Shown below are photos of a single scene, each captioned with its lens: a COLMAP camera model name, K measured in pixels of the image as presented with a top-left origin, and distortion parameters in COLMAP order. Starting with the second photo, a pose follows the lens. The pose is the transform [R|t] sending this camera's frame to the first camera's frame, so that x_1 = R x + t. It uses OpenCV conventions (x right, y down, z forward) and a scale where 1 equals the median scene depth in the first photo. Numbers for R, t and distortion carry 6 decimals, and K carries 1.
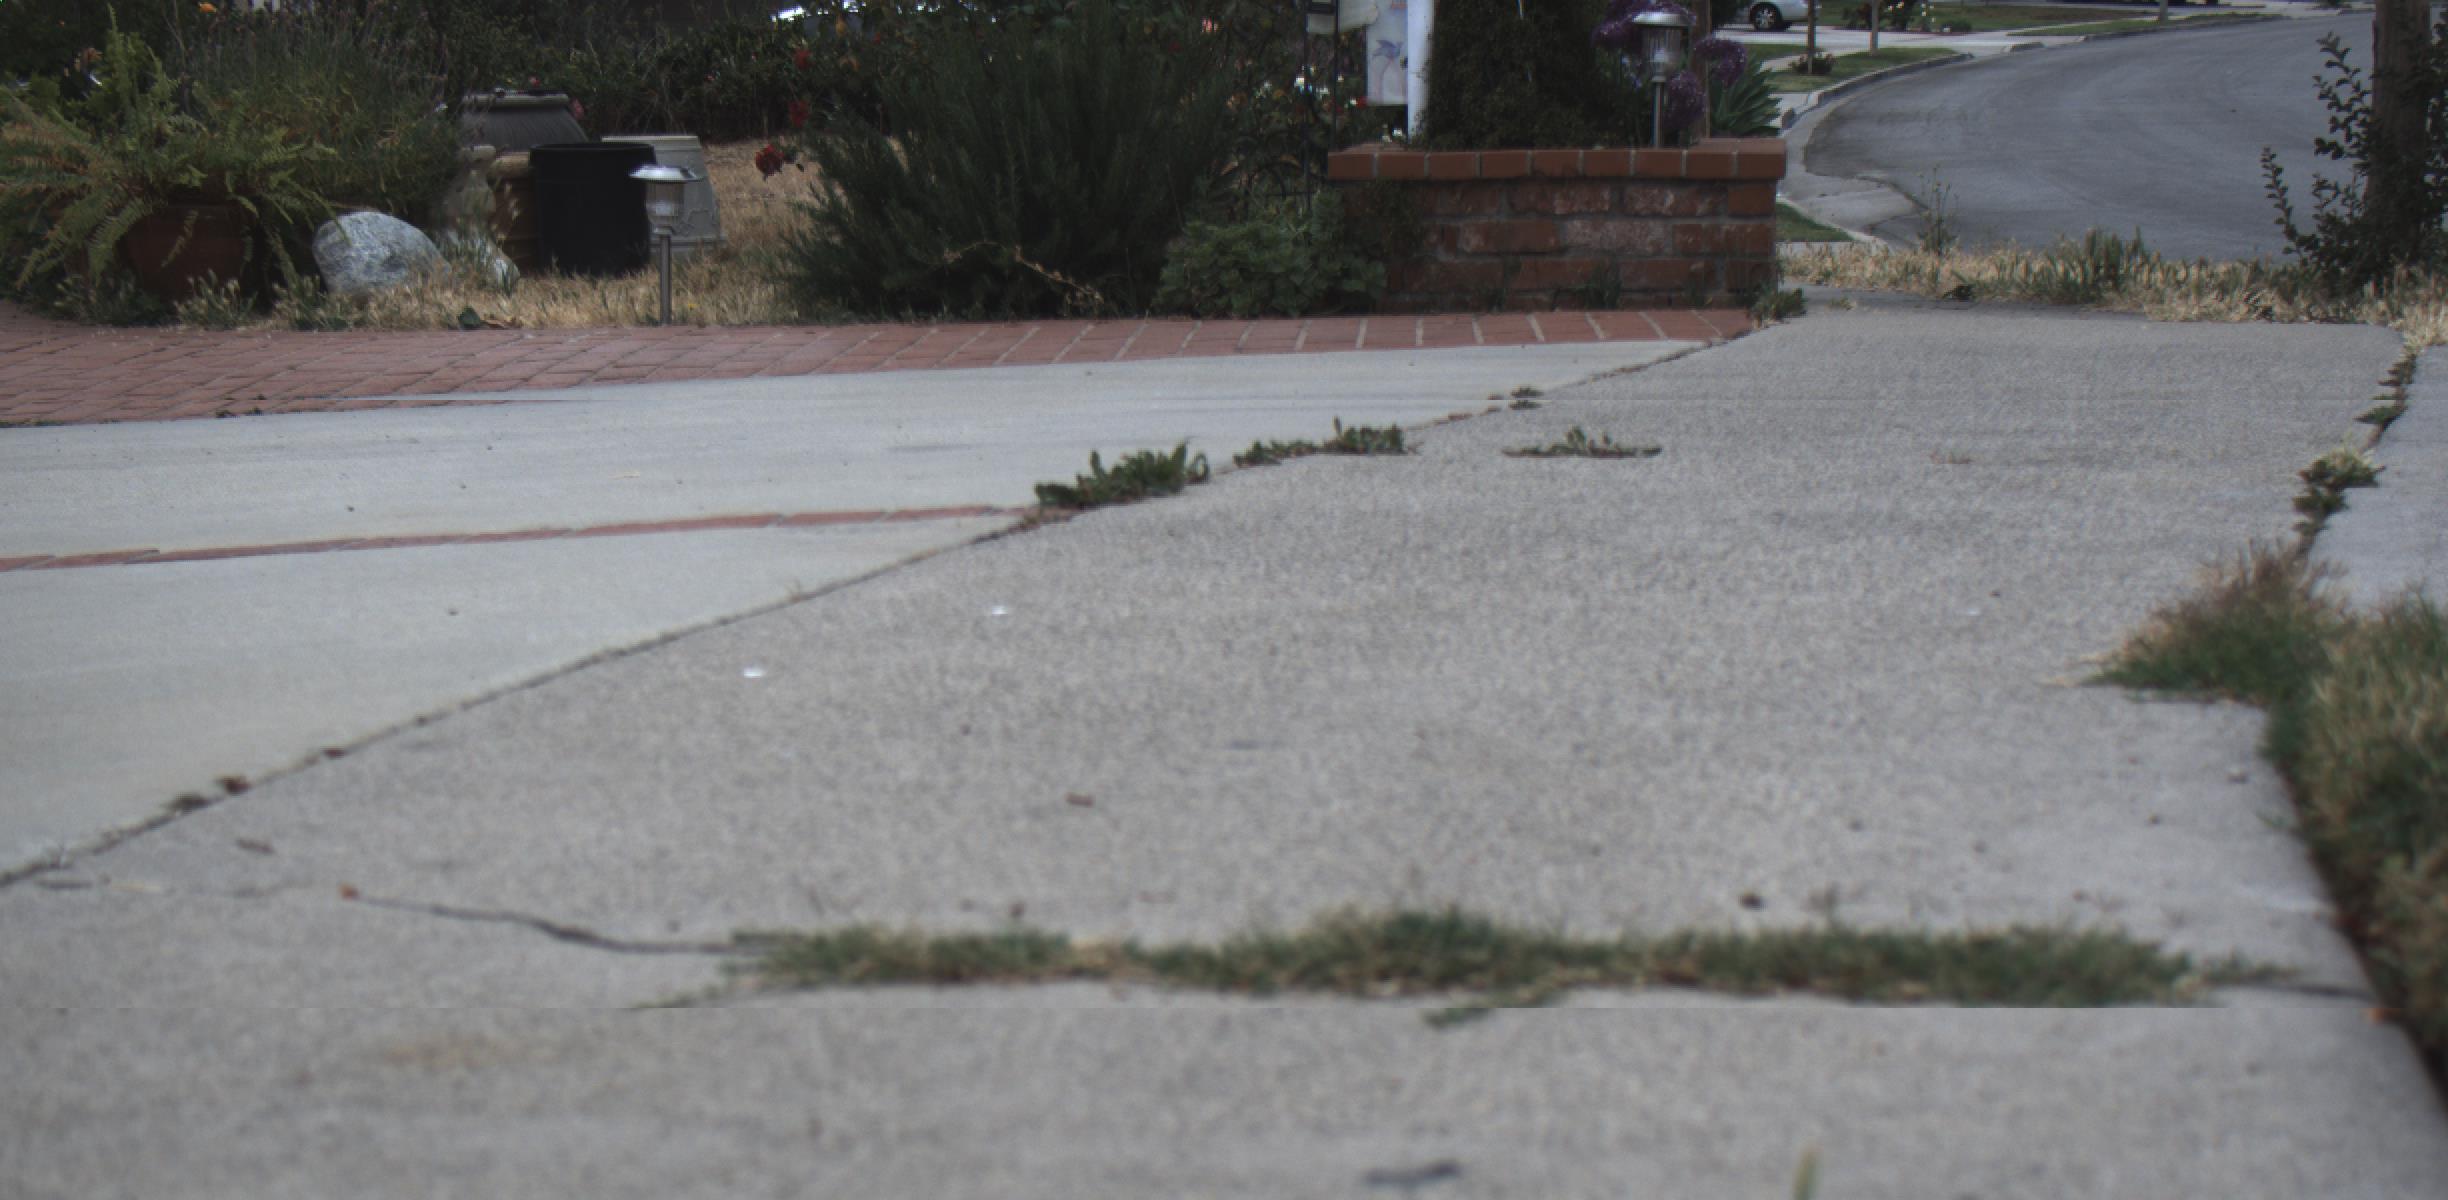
lens RADIAL K [[4636.6, 0, 1282.8], [0, 4636.6, 1031.7], [0, 0, 1]] dist [-0.158106, 0.864068]
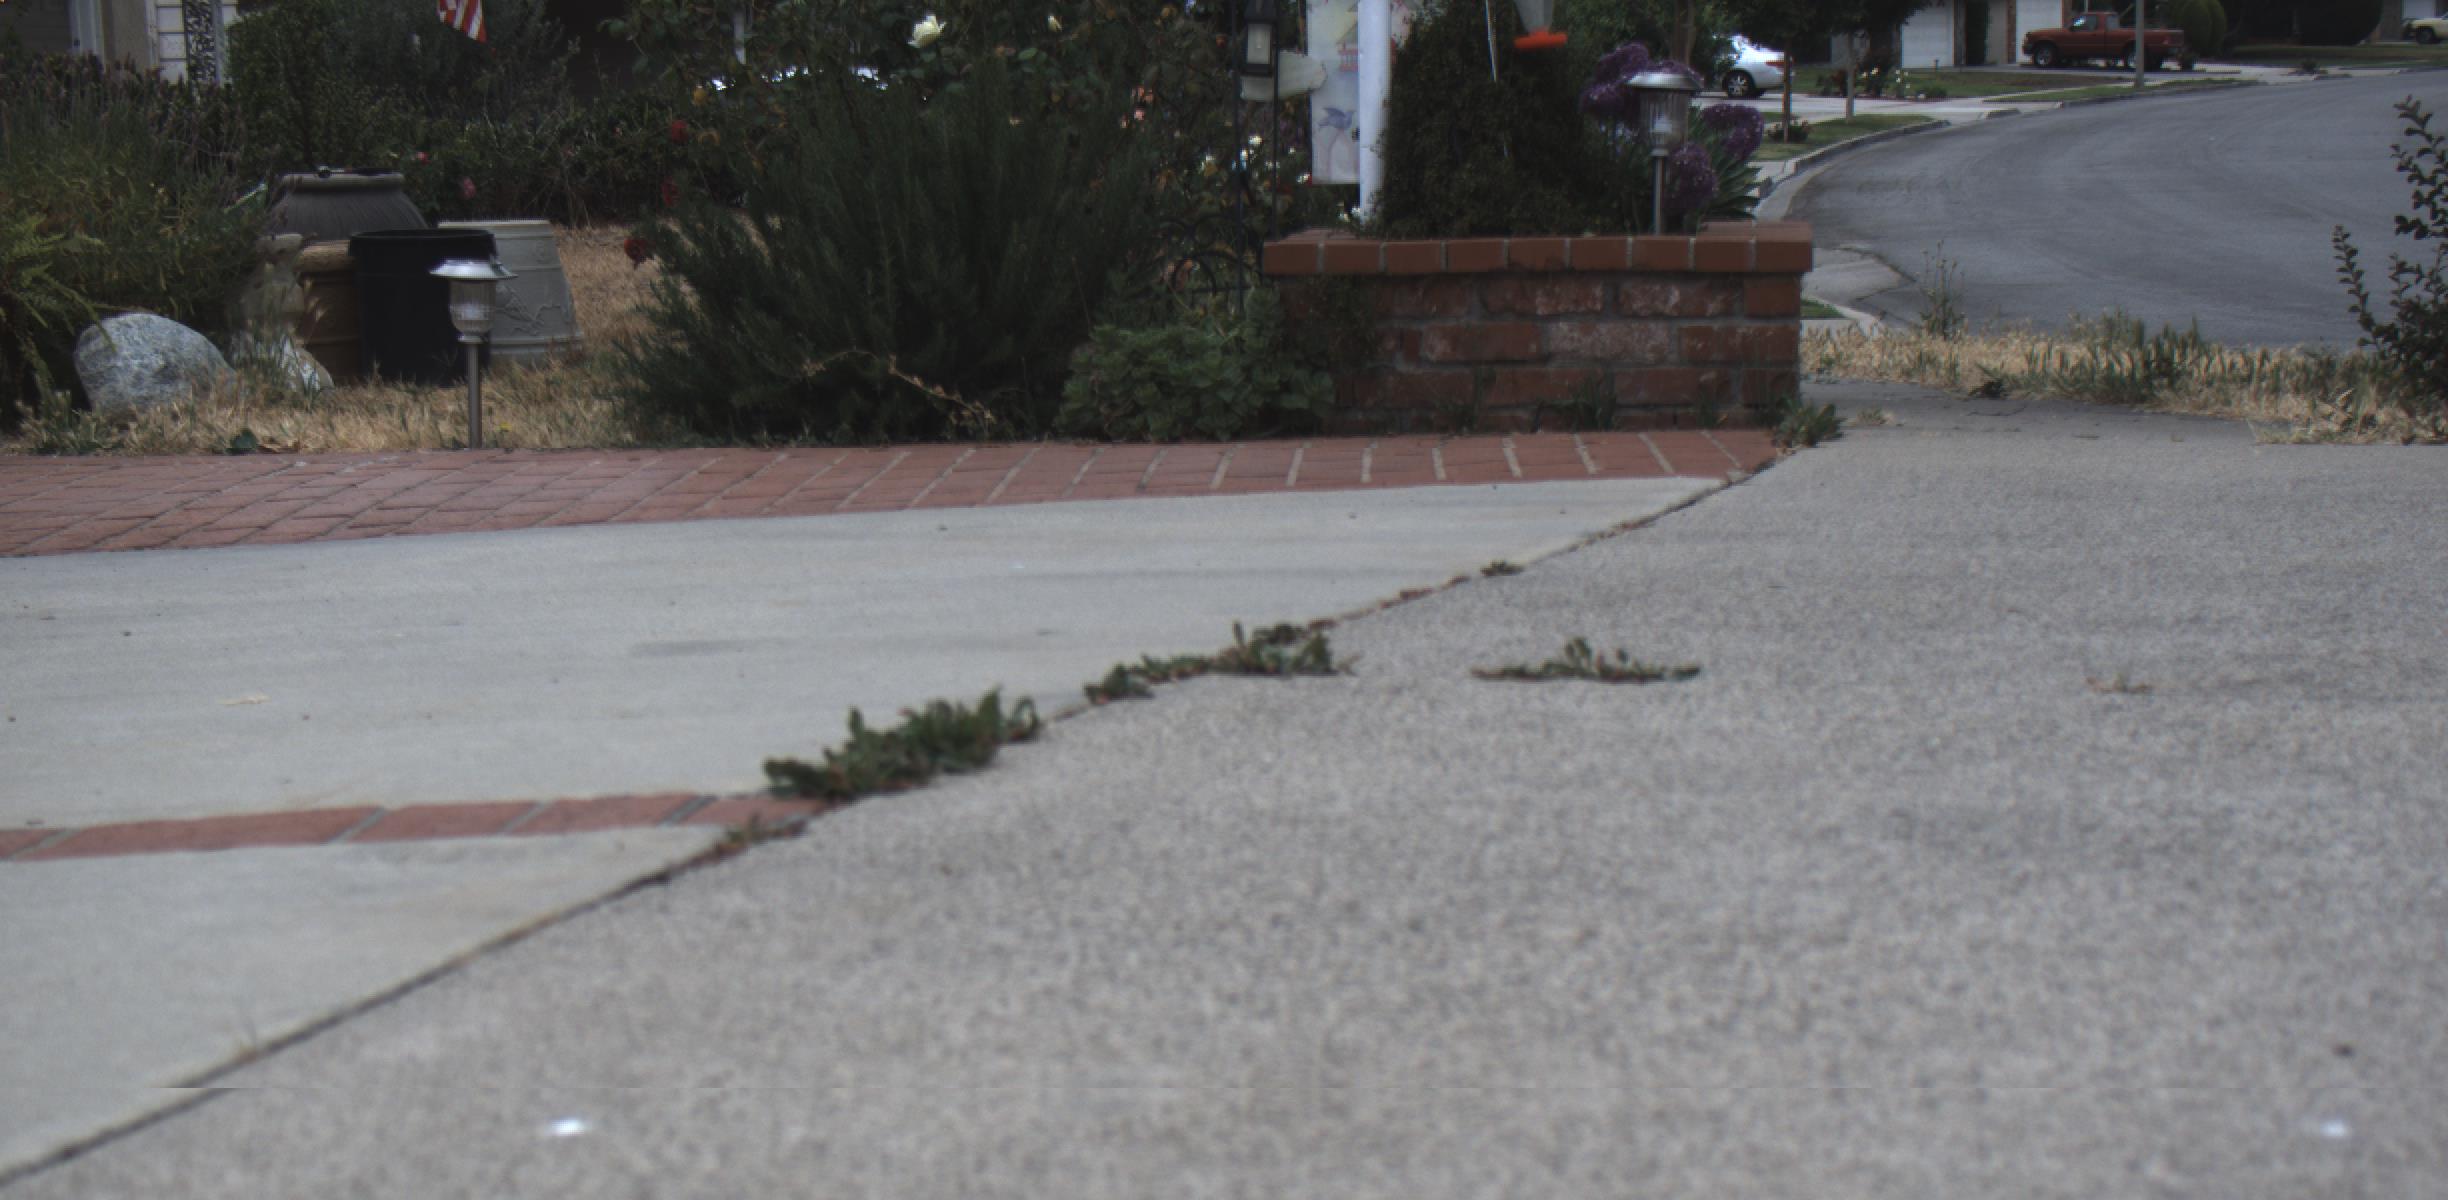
lens RADIAL K [[4636.6, 0, 1282.8], [0, 4636.6, 1031.7], [0, 0, 1]] dist [-0.158106, 0.864068]
pose [[0.999974, -0.004707, 0.005434, 0.007648], [0.004785, 0.999884, -0.014489, -0.034094], [-0.005365, 0.014515, 0.999880, 0.160053]]
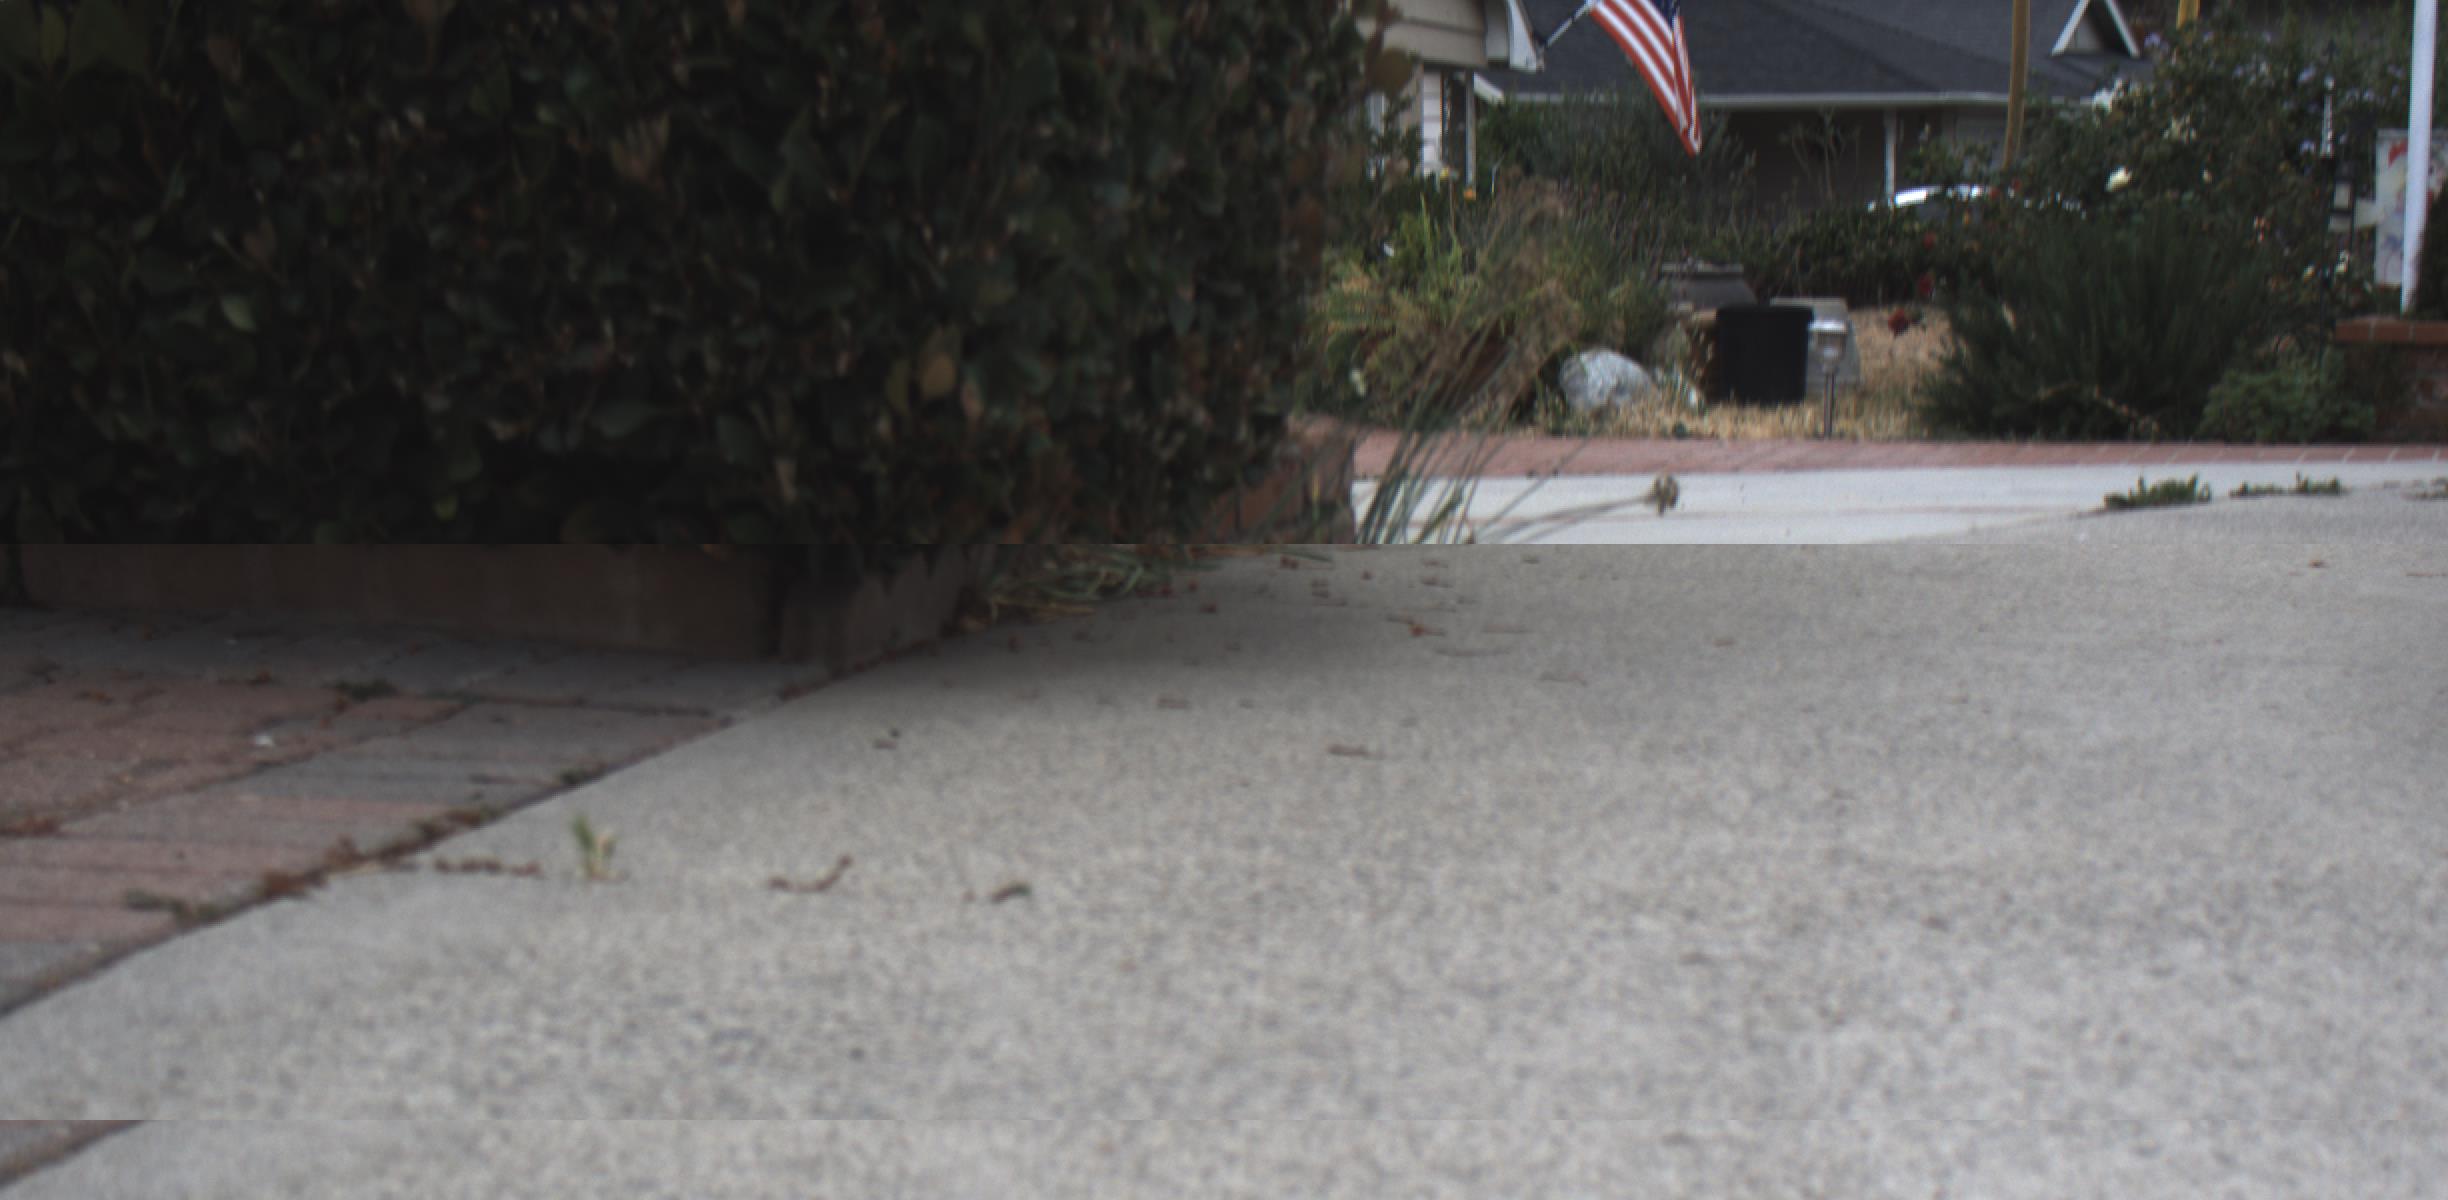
lens RADIAL K [[4636.6, 0, 1282.8], [0, 4636.6, 1031.7], [0, 0, 1]] dist [-0.158106, 0.864068]
pose [[0.973720, 0.051510, -0.221845, 0.018074], [-0.059683, 0.997758, -0.030291, 0.067021], [0.219788, 0.042735, 0.974611, -0.326565]]
